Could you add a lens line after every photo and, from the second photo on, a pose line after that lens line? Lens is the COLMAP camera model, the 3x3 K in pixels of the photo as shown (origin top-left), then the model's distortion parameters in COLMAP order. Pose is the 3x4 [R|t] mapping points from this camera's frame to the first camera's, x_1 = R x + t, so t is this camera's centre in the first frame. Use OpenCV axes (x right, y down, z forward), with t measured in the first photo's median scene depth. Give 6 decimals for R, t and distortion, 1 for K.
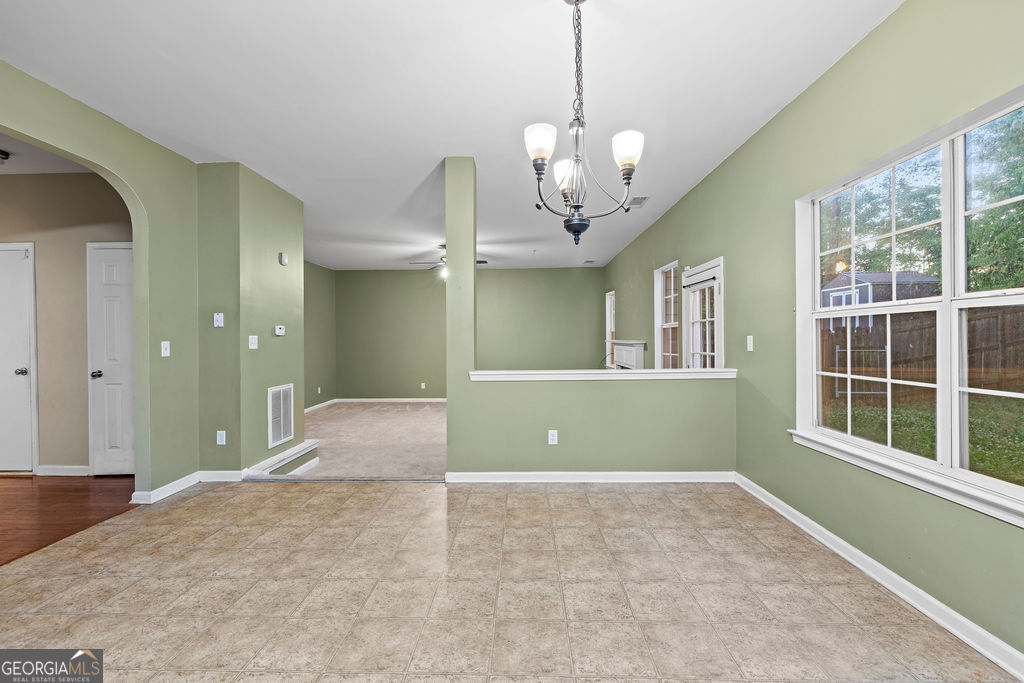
lens RADIAL K [[429.7, 0, 511.2], [0, 429.7, 338.7], [0, 0, 1]] dist [0.000966, -0.000553]
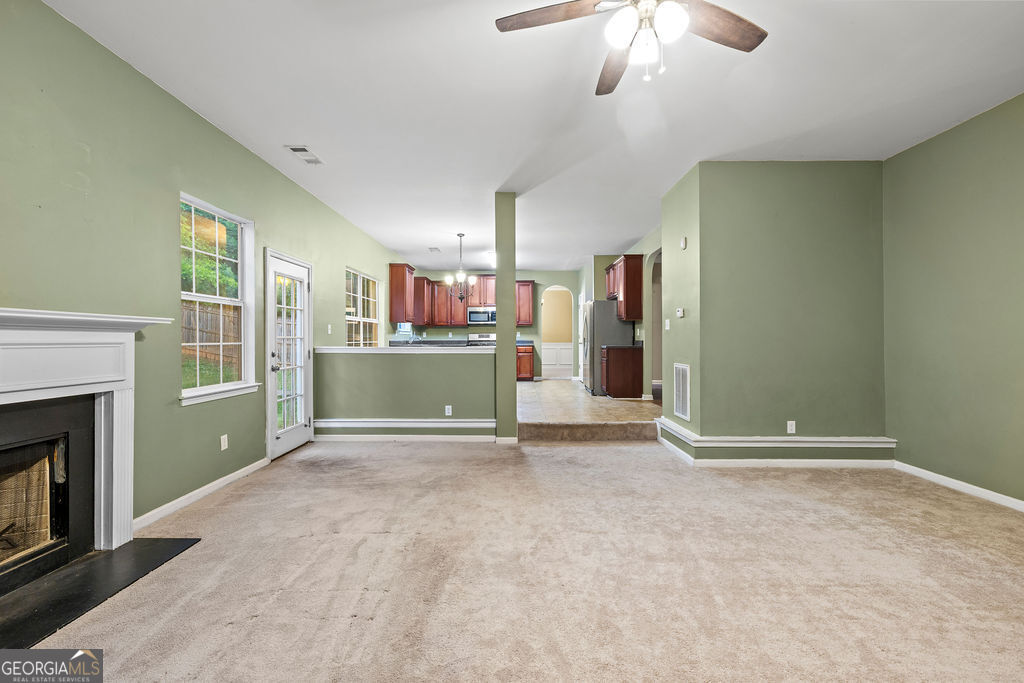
lens RADIAL K [[429.7, 0, 512.6], [0, 429.7, 341.6], [0, 0, 1]] dist [0.000966, -0.000553]
pose [[-0.999804, 0.009983, -0.017068, -0.123521], [0.009877, 0.999931, 0.006311, 0.054710], [0.017130, 0.006142, -0.999834, 2.643244]]
